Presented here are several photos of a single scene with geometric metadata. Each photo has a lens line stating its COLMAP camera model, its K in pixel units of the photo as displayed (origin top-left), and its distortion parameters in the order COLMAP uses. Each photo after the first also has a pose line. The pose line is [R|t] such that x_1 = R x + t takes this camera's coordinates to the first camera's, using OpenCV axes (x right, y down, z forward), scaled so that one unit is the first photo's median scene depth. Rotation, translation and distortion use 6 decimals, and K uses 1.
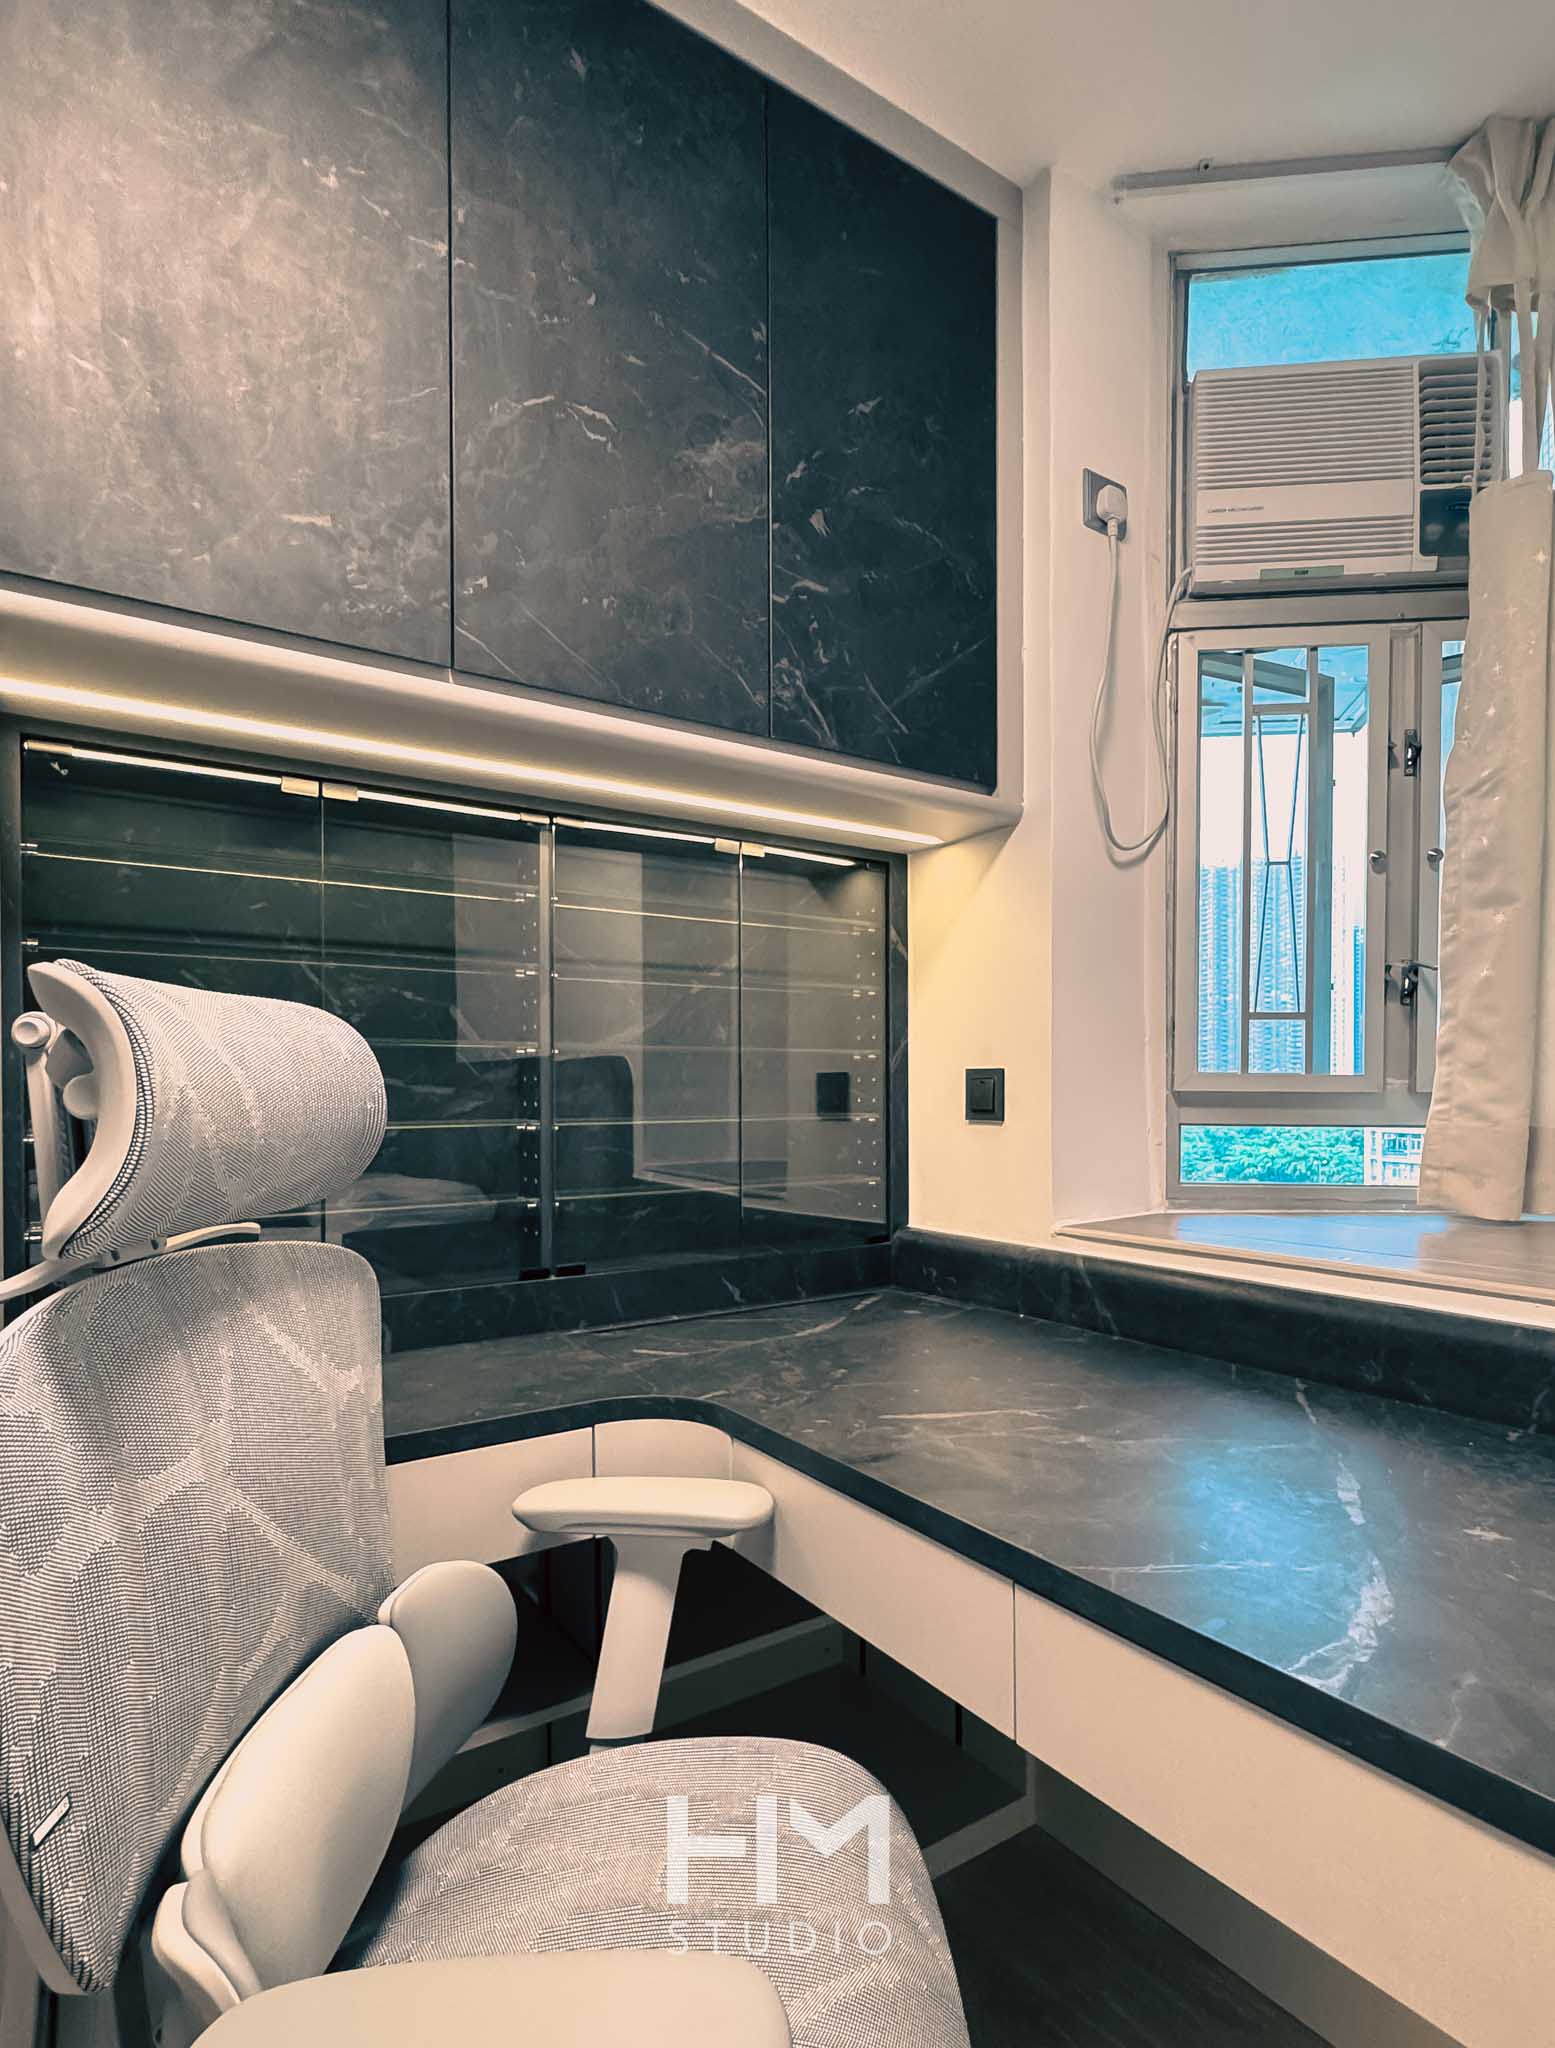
lens RADIAL K [[1062.2, 0, 784.6], [0, 1062.2, 1111.6], [0, 0, 1]] dist [0.002028, 0.000546]
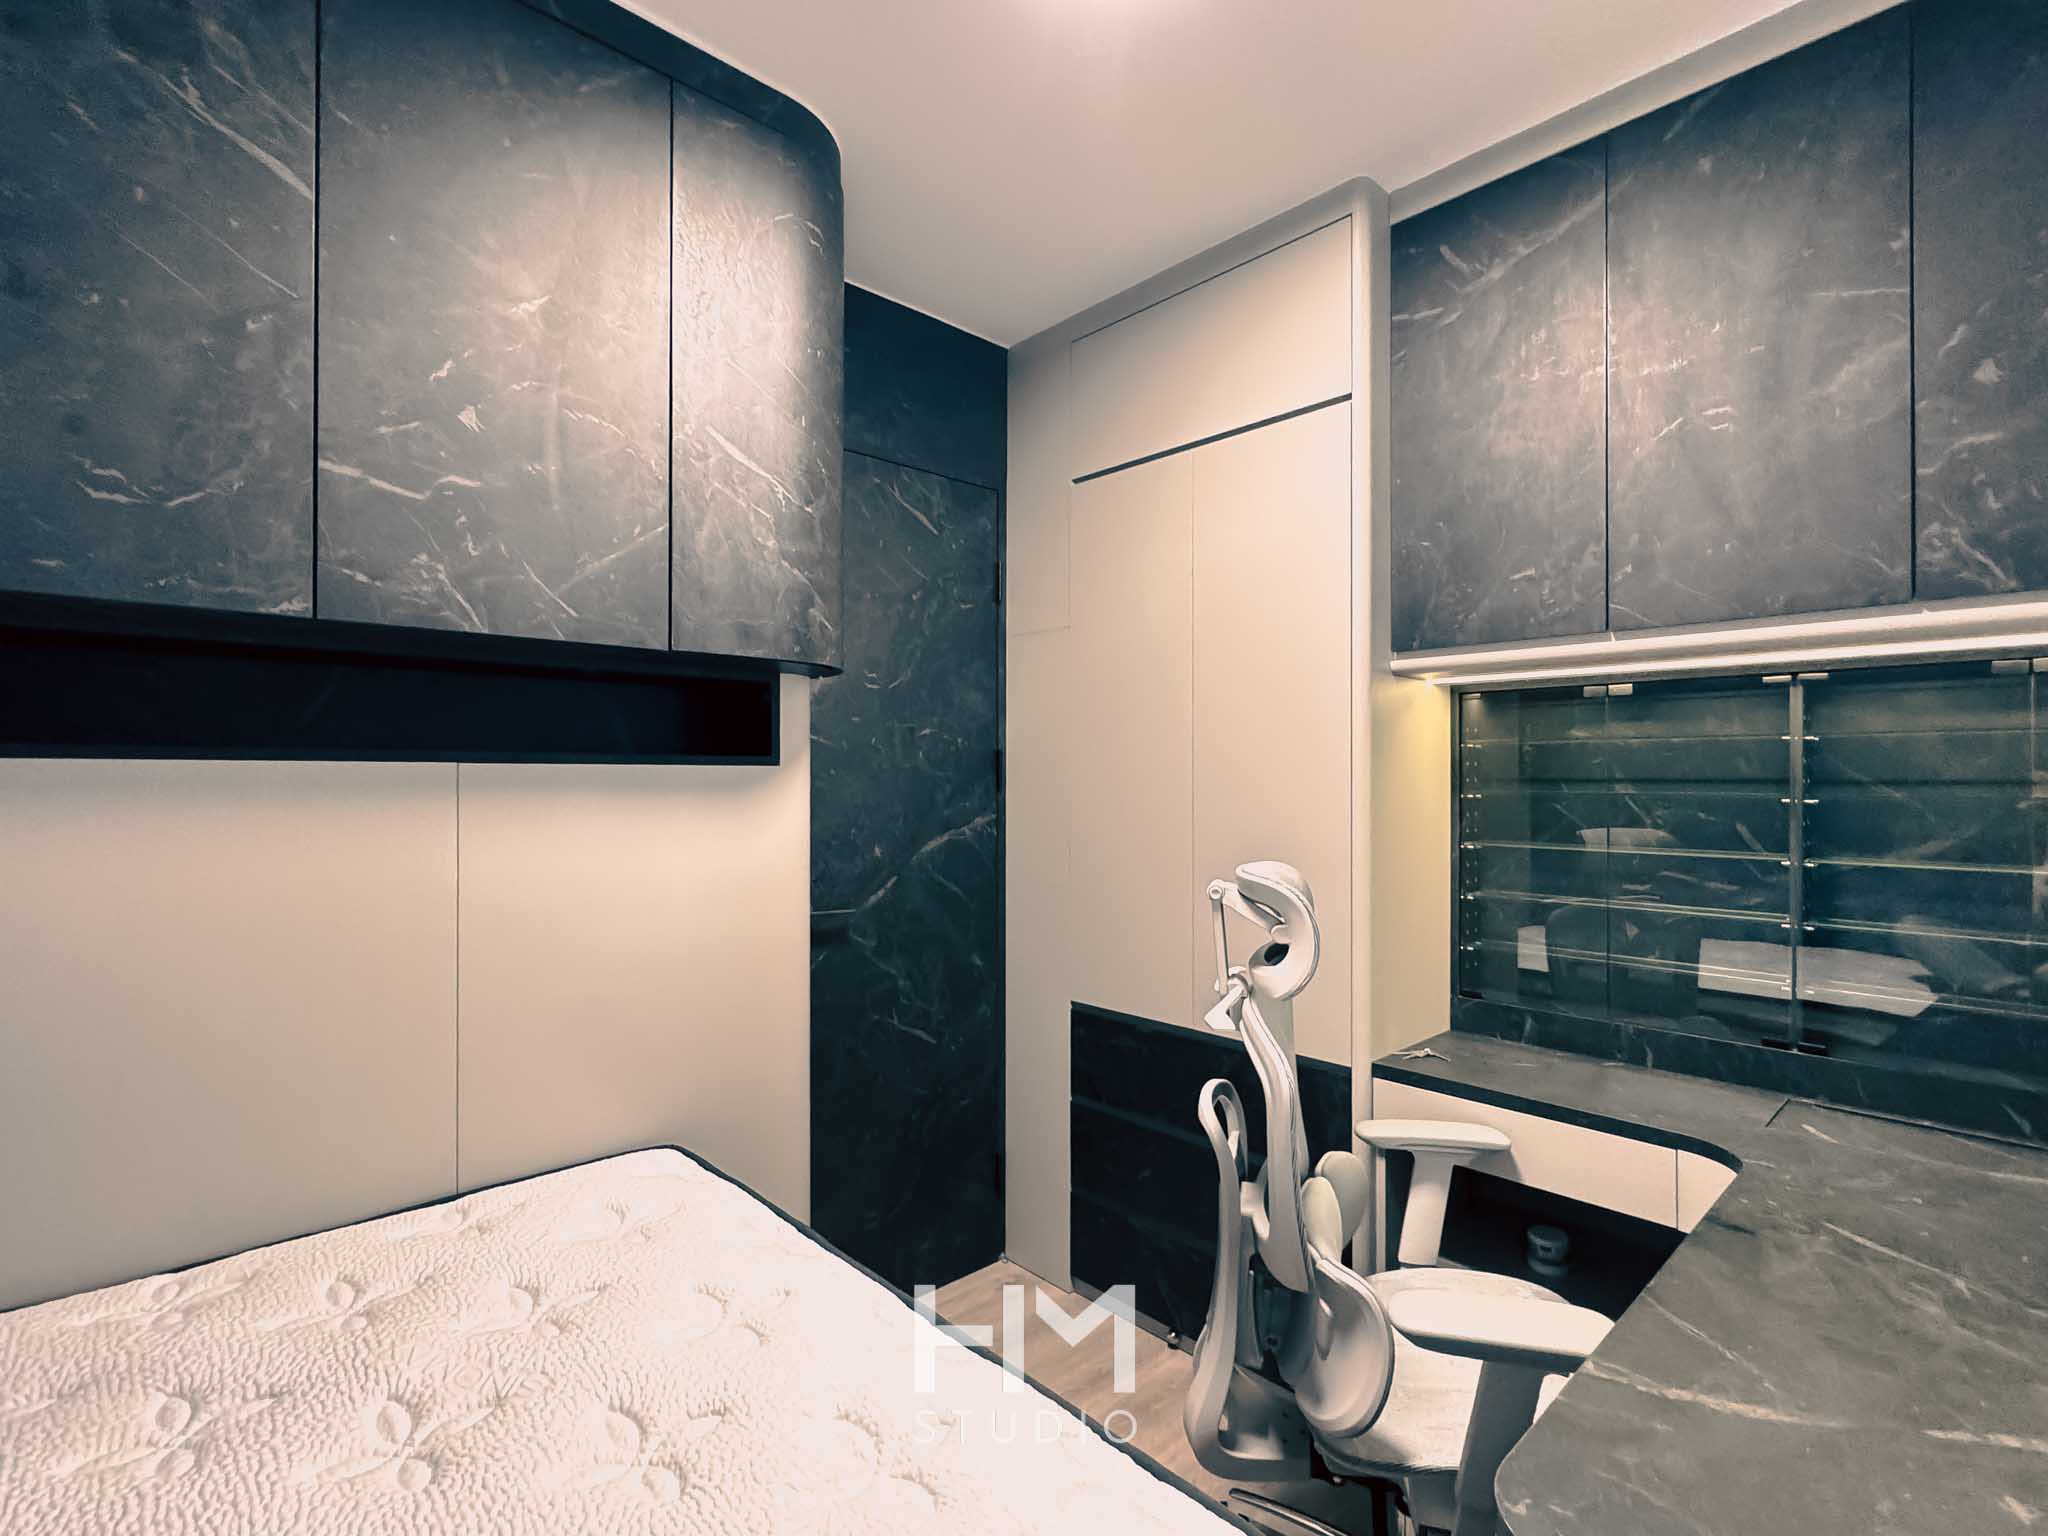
lens RADIAL K [[965.1, 0, 1024.0], [0, 965.1, 768.0], [0, 0, 1]] dist [-0.001278, -0.000250]
pose [[0.125121, -0.012785, -0.992059, 0.836302], [-0.004689, 0.999898, -0.013478, -0.162636], [0.992130, 0.006338, 0.125048, -0.026214]]
